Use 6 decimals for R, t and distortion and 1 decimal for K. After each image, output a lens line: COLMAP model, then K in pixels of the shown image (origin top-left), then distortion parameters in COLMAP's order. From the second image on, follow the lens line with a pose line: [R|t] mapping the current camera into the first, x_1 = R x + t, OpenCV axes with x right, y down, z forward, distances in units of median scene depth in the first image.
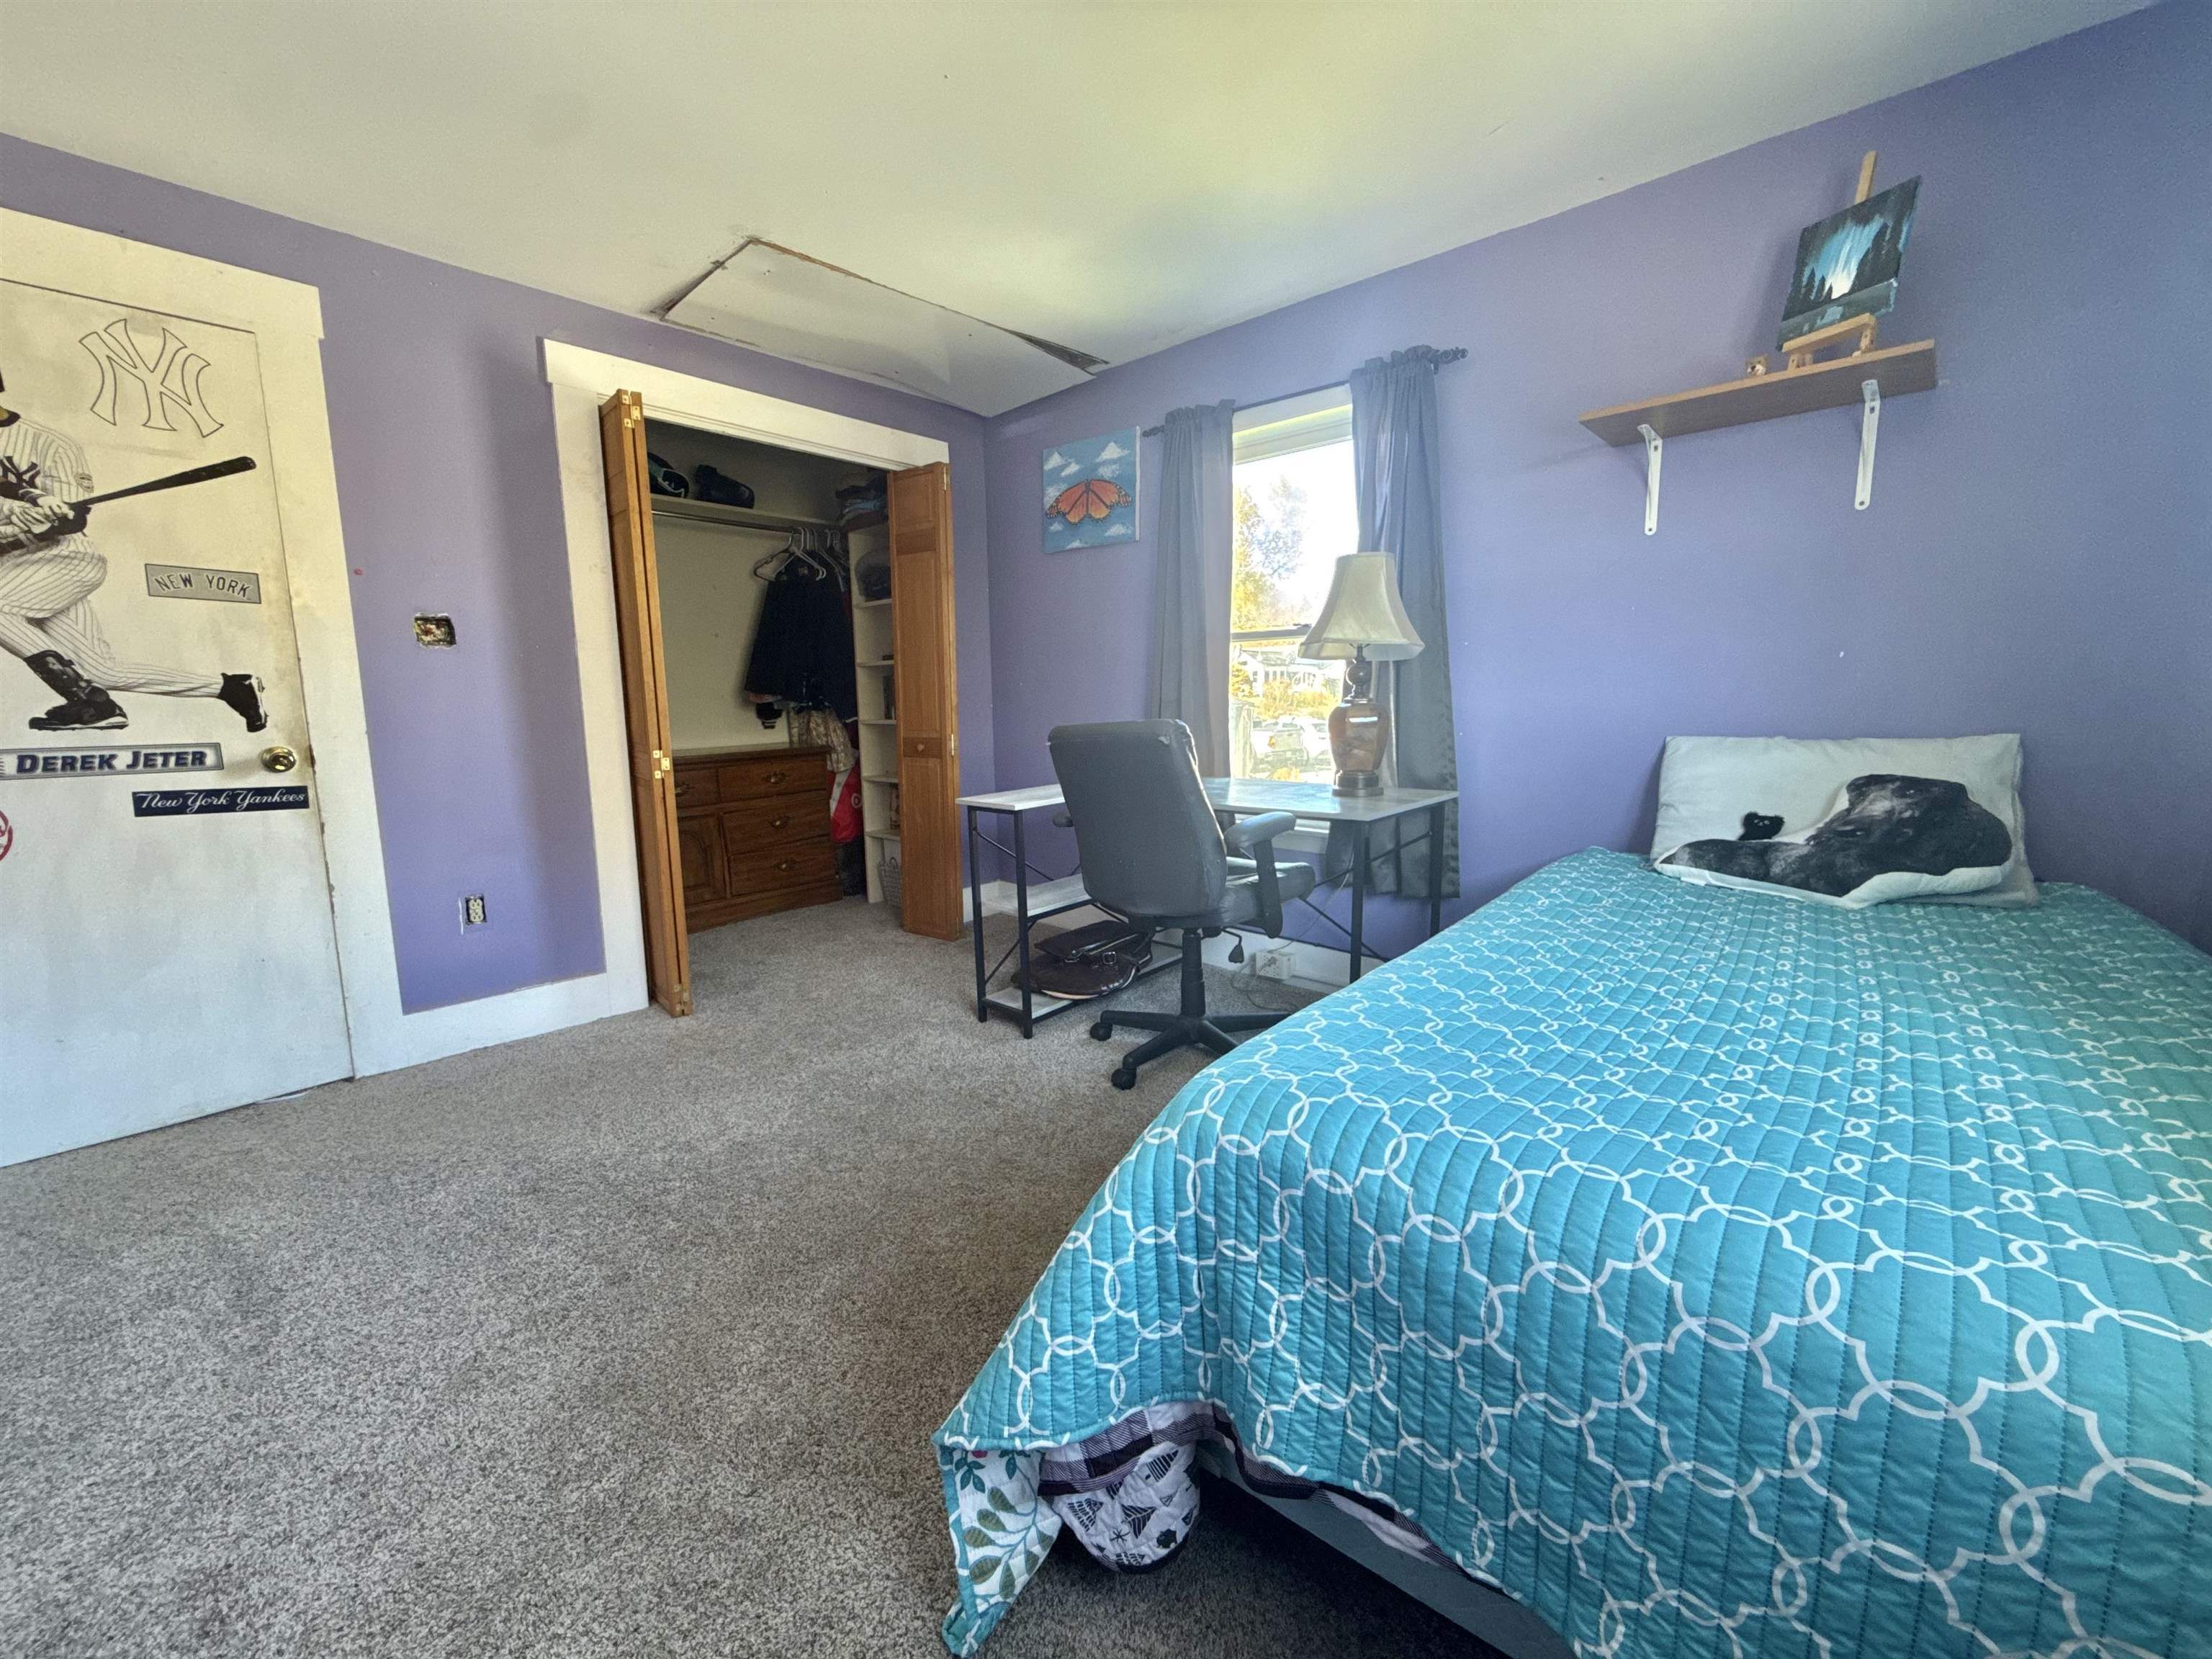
lens RADIAL K [[879.9, 0, 1104.2], [0, 879.9, 810.5], [0, 0, 1]] dist [-0.000184, 0.000177]
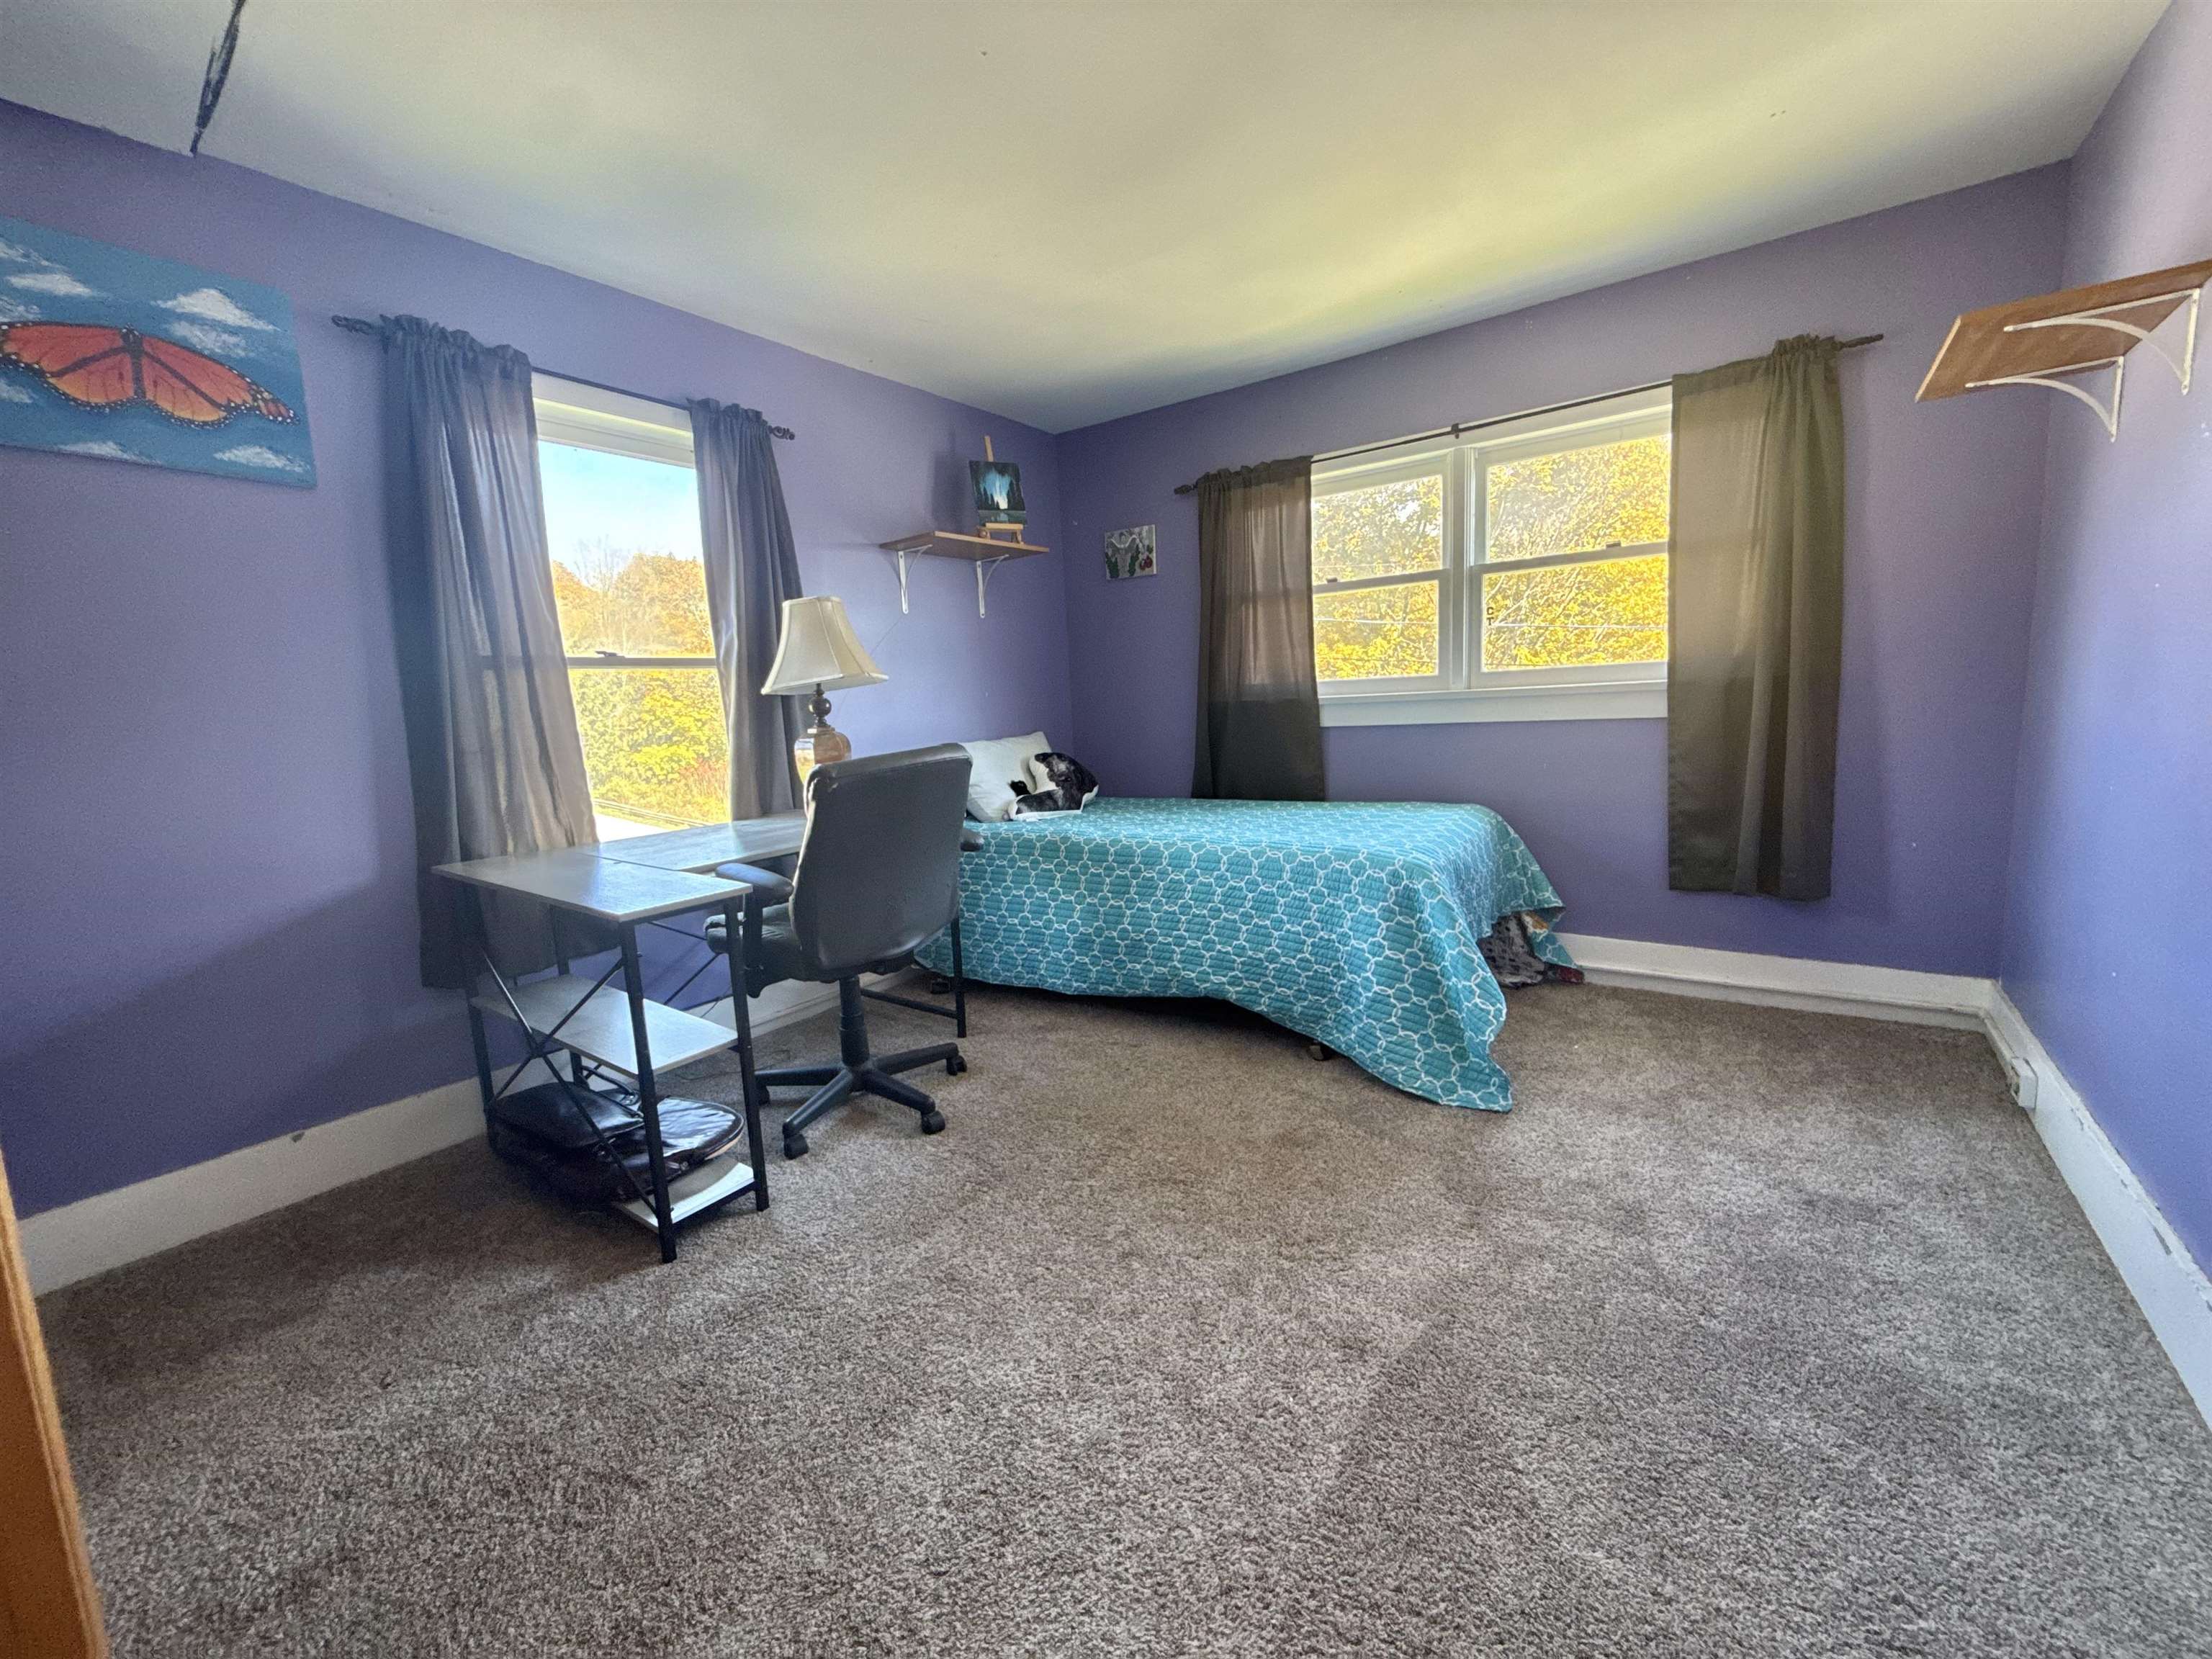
lens RADIAL K [[879.9, 0, 1100.7], [0, 879.9, 825.4], [0, 0, 1]] dist [-0.000184, 0.000177]
pose [[-0.095535, -0.122431, 0.987868, -0.773275], [0.178126, 0.974286, 0.137974, -0.092233], [-0.979359, 0.189147, -0.071271, 0.704610]]
